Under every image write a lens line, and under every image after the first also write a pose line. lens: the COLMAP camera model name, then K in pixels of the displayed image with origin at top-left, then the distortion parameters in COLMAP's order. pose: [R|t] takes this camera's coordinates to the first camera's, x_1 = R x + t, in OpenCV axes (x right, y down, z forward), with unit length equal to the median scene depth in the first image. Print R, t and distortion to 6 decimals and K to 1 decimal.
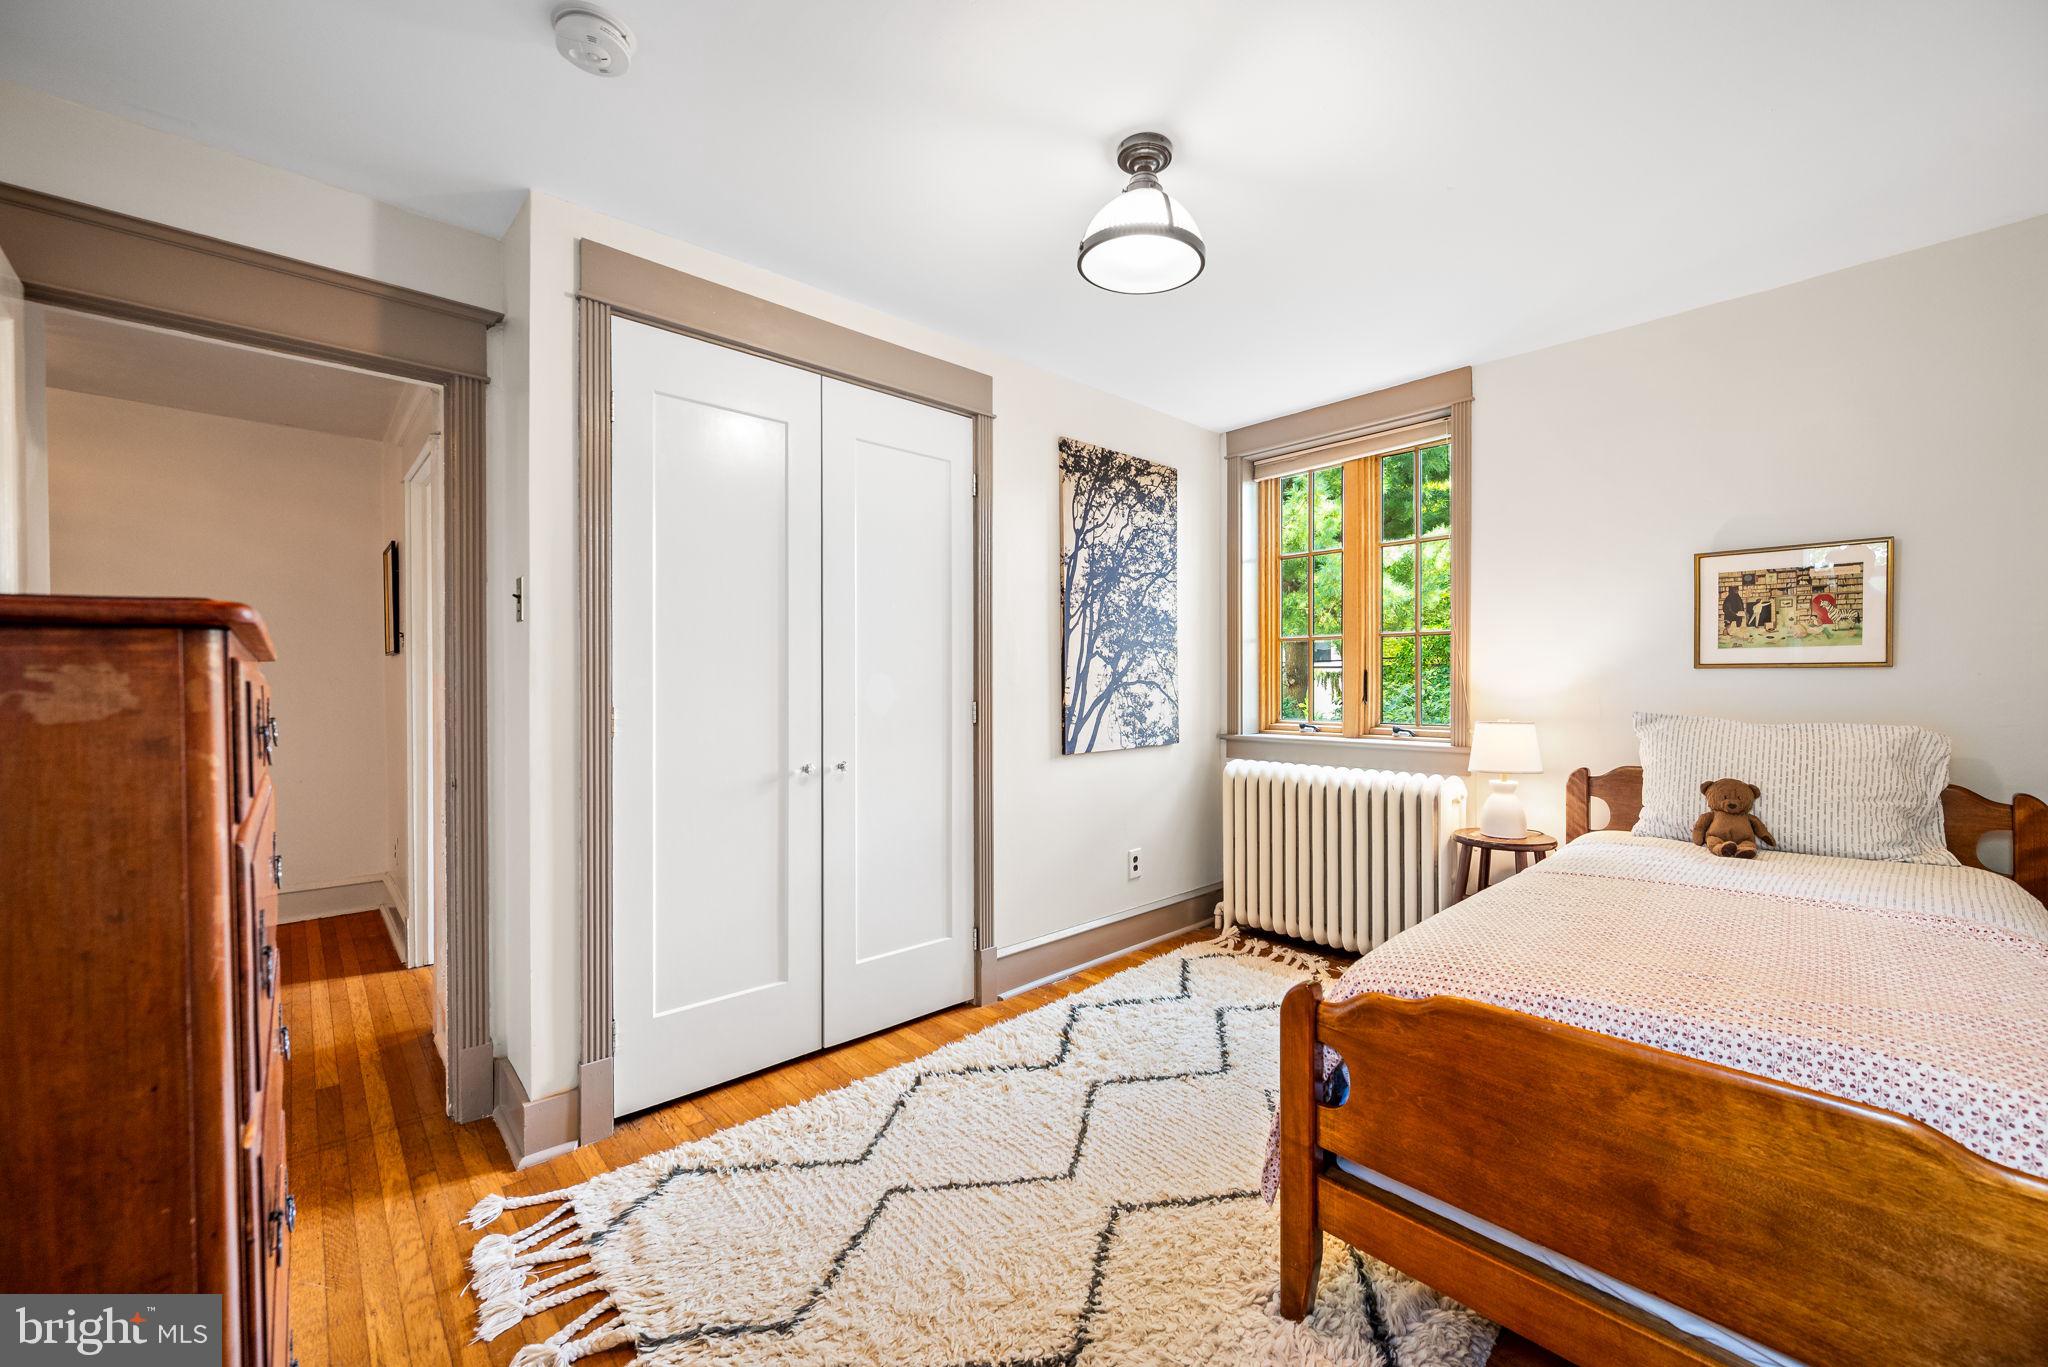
lens RADIAL K [[805.9, 0, 1033.0], [0, 805.9, 691.4], [0, 0, 1]] dist [-0.000853, 0.000095]
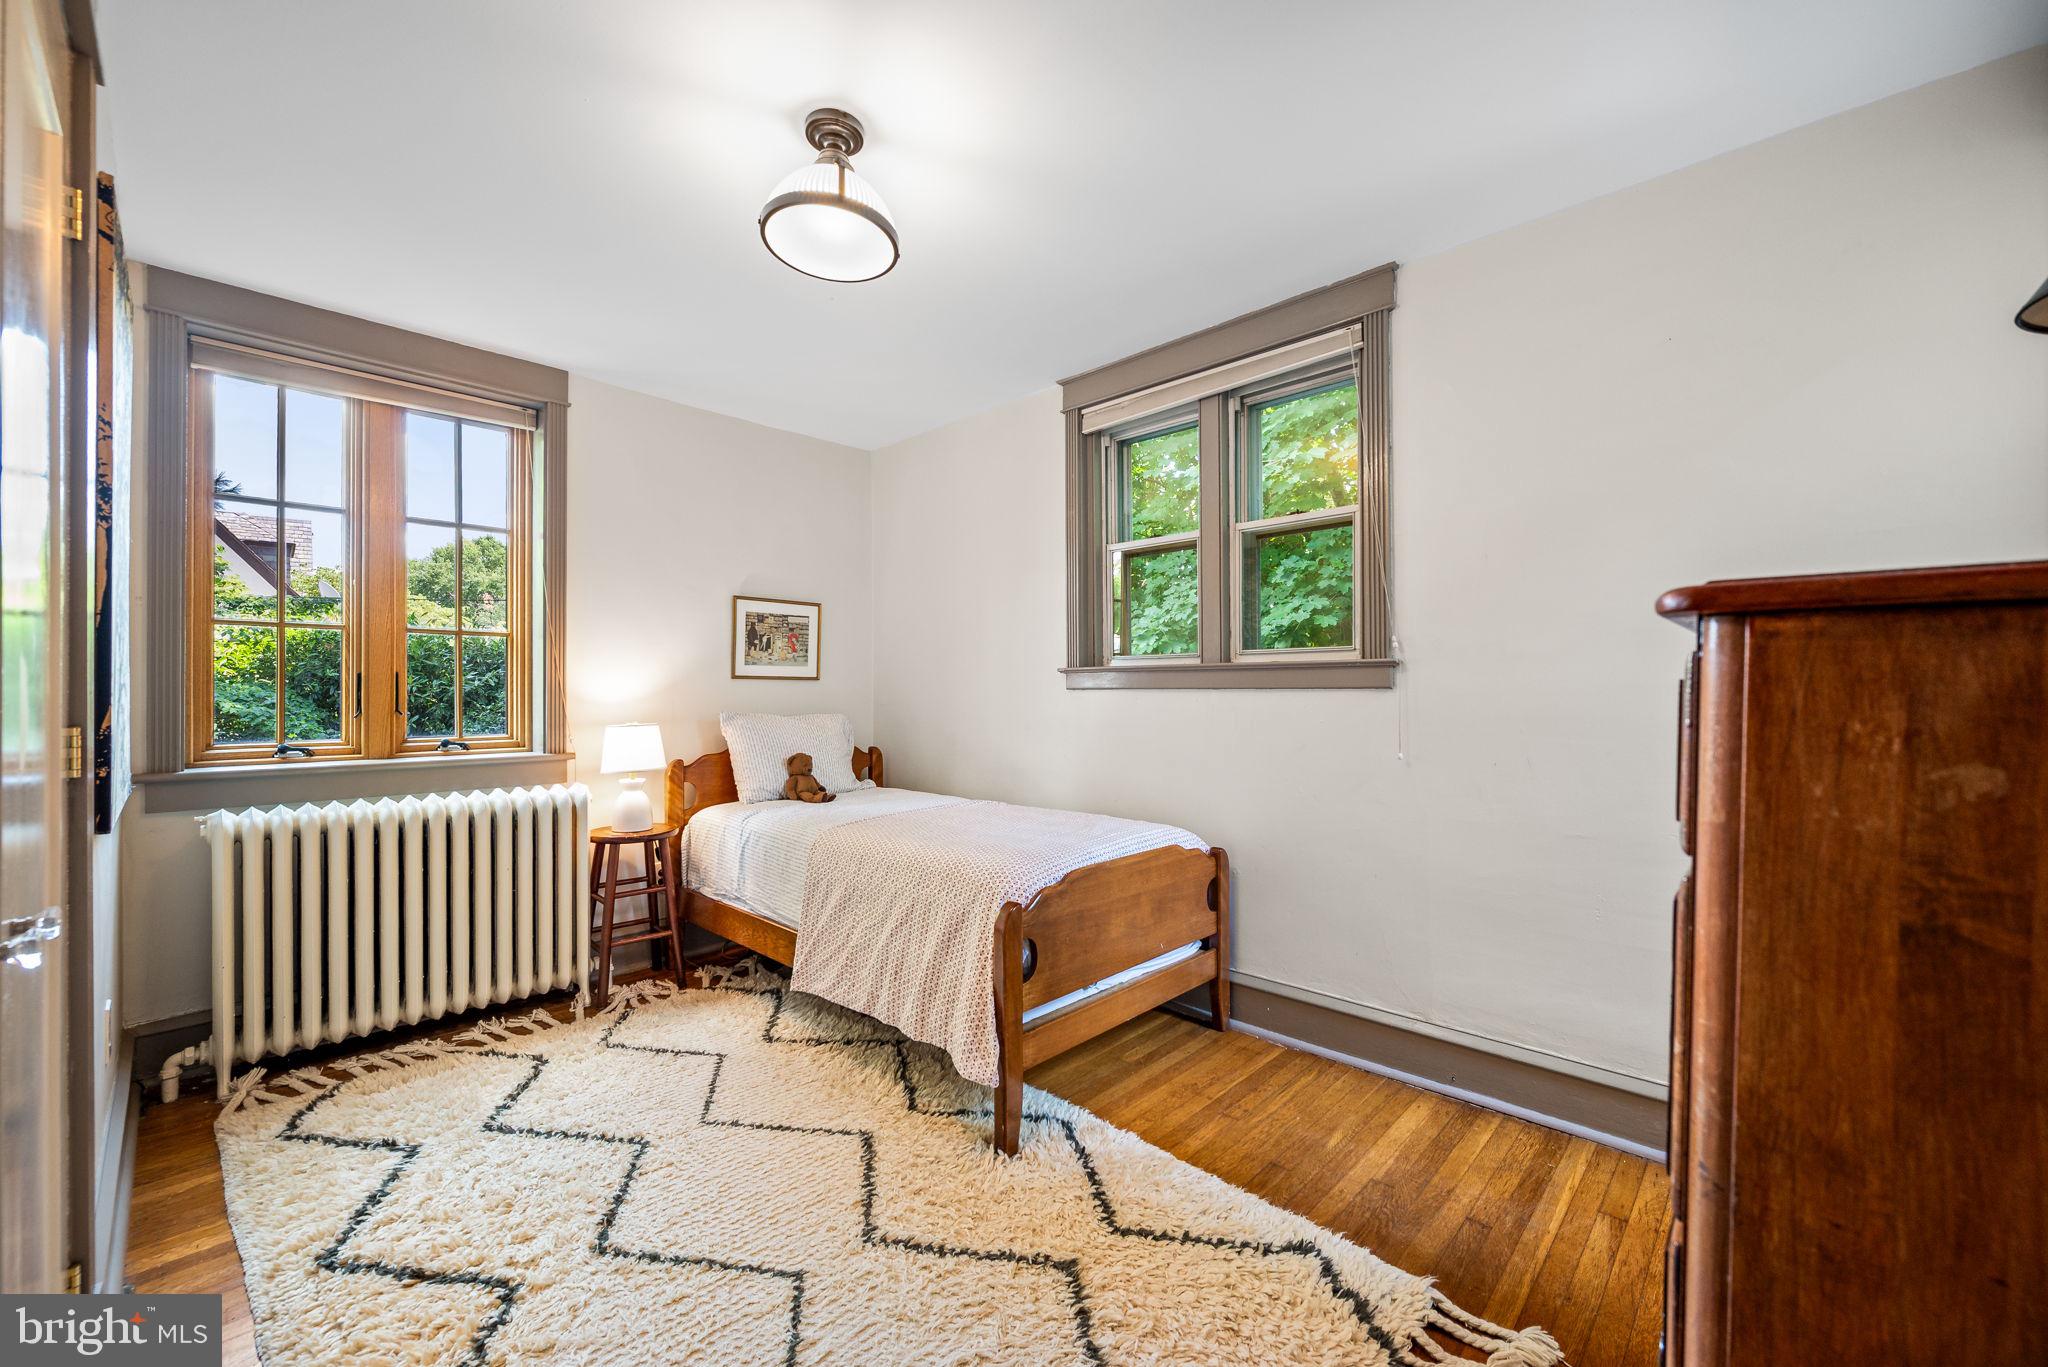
lens RADIAL K [[805.9, 0, 1032.9], [0, 805.9, 686.7], [0, 0, 1]] dist [-0.000853, 0.000095]
pose [[-0.052590, 0.003820, 0.998609, -0.579002], [0.006557, 0.999972, -0.003480, -0.007038], [-0.998595, 0.006364, -0.052613, 0.570710]]
